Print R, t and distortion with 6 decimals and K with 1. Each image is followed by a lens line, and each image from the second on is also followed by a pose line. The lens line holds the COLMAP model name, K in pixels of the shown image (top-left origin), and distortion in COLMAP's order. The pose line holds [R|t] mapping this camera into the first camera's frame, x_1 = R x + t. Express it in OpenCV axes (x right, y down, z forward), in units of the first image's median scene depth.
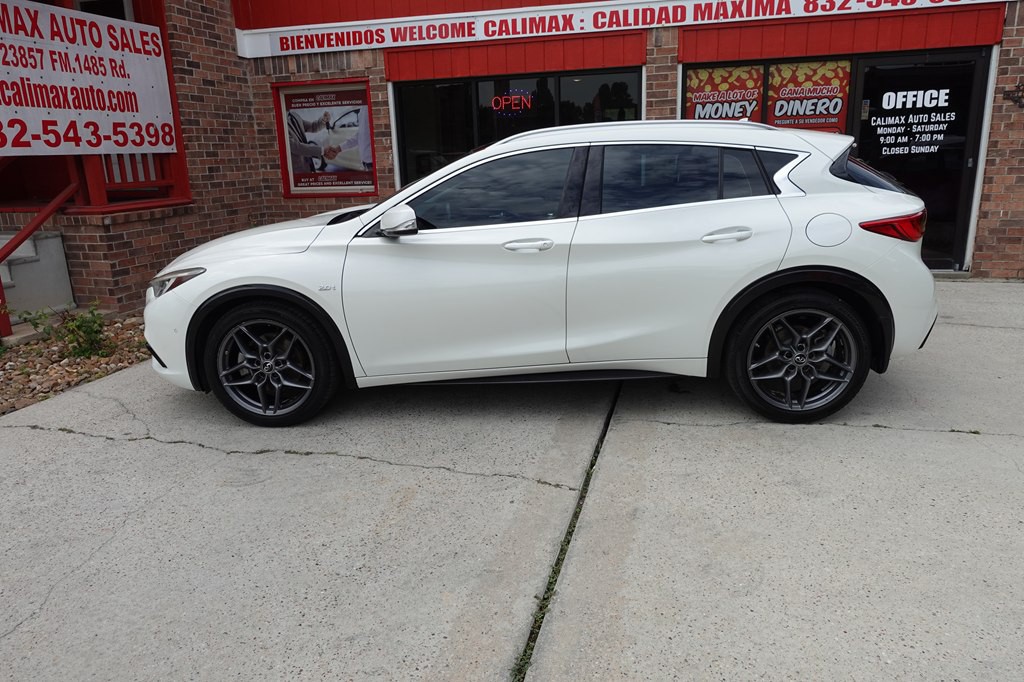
lens RADIAL K [[706.0, 0, 512.6], [0, 706.0, 338.8], [0, 0, 1]] dist [0.001267, -0.002392]
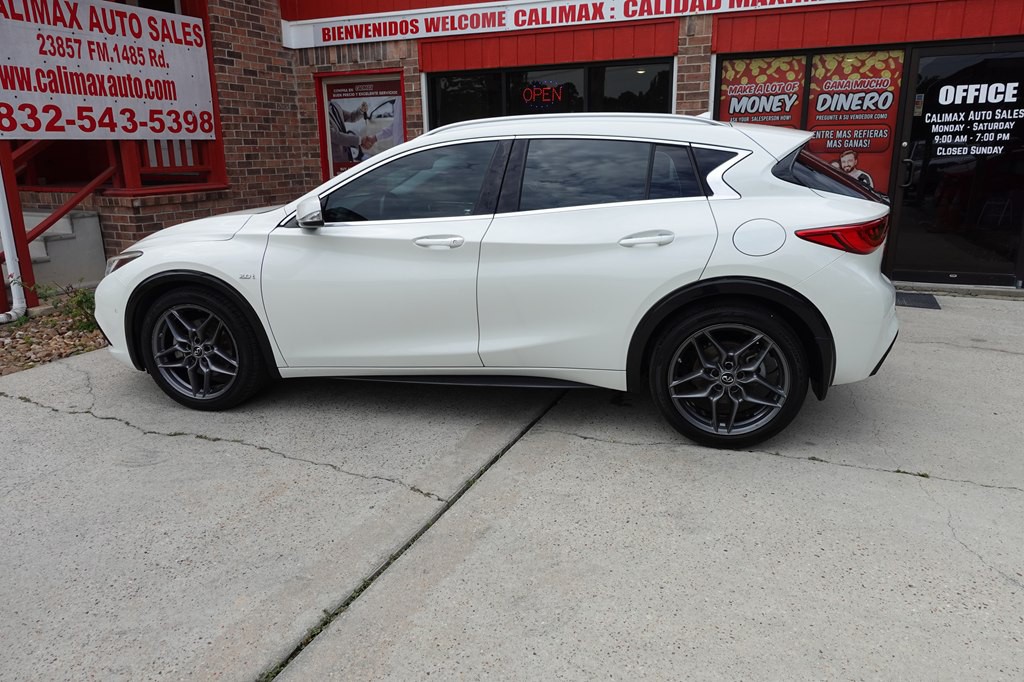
lens RADIAL K [[706.0, 0, 512.4], [0, 706.0, 338.7], [0, 0, 1]] dist [0.001267, -0.002392]
pose [[0.987945, 0.058077, -0.143500, 0.136012], [-0.056739, 0.998299, 0.013406, -0.009783], [0.144035, -0.005103, 0.989559, 0.032430]]
